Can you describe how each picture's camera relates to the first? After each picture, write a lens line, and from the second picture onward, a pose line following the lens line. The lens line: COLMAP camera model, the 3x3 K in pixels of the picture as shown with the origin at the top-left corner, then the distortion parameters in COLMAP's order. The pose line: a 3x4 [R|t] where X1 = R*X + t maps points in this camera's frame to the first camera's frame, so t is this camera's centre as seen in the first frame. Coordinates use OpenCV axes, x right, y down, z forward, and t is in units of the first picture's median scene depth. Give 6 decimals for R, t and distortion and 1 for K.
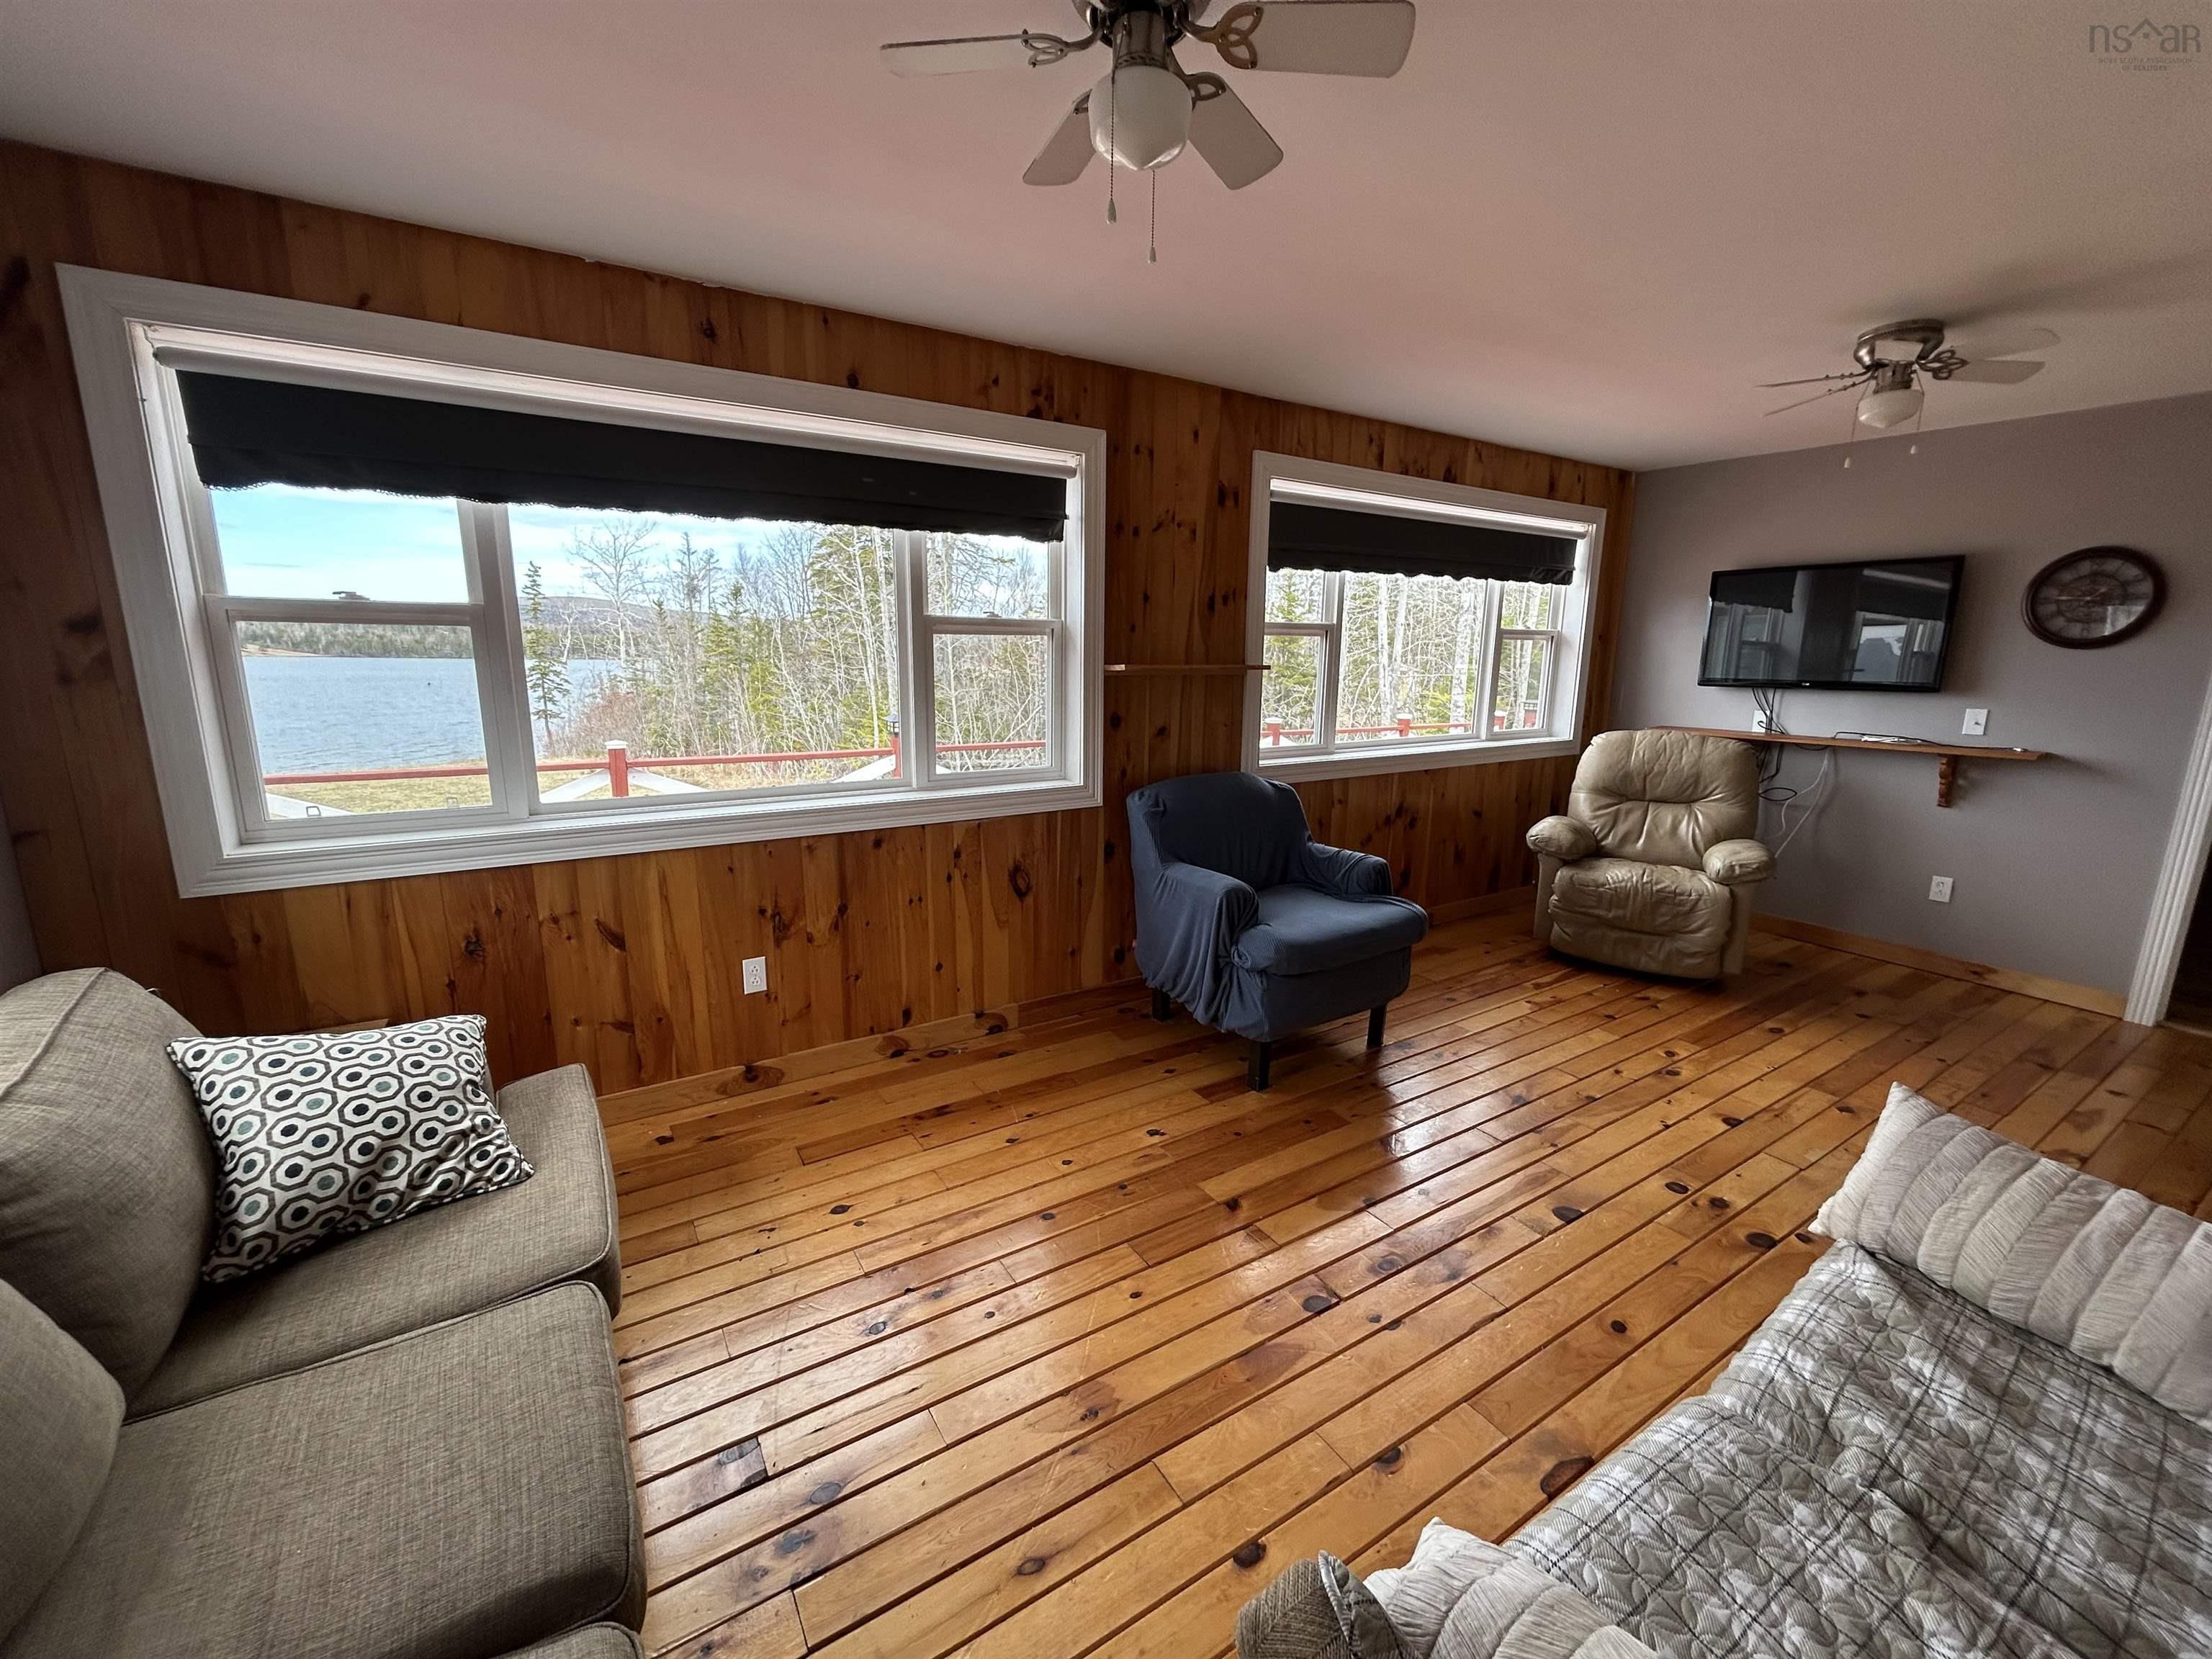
lens RADIAL K [[882.0, 0, 1107.3], [0, 882.0, 829.0], [0, 0, 1]] dist [-0.000584, 0.000033]
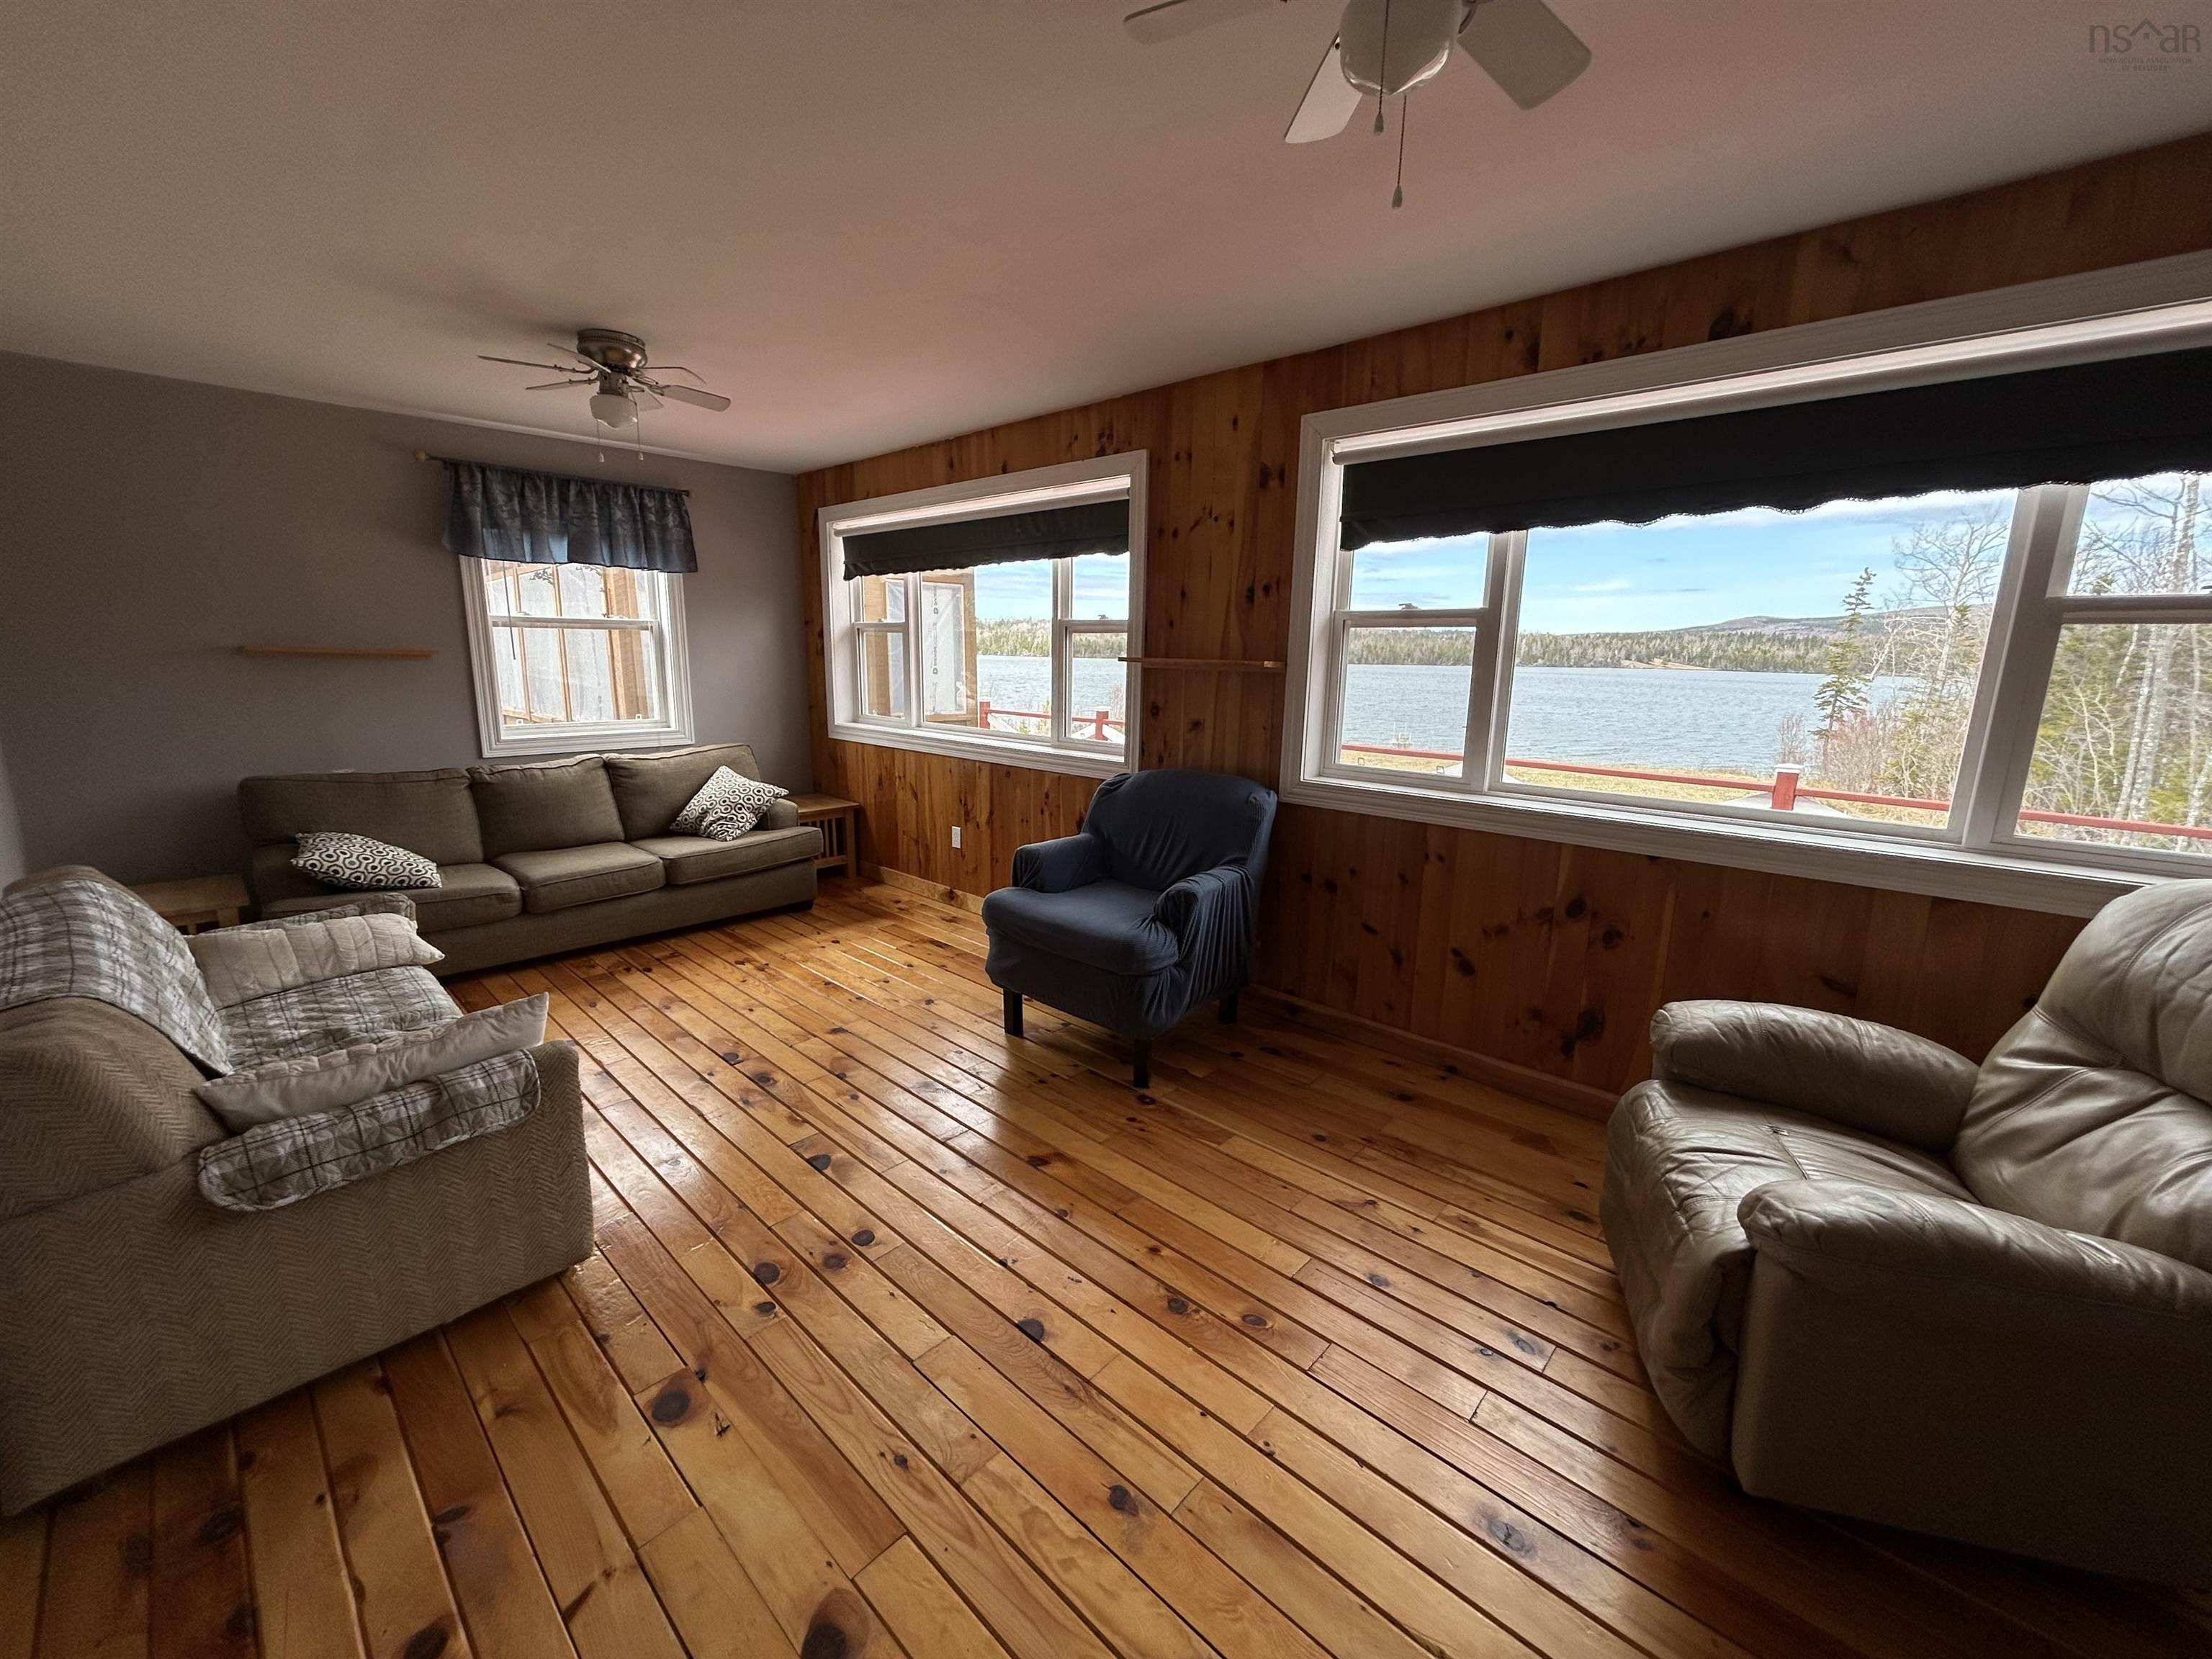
lens RADIAL K [[882.0, 0, 1108.7], [0, 882.0, 826.7], [0, 0, 1]] dist [-0.000584, 0.000033]
pose [[0.261986, 0.187913, -0.946600, 1.030170], [-0.205817, 0.969174, 0.135431, -0.115009], [0.942869, 0.159346, 0.292586, 0.634293]]
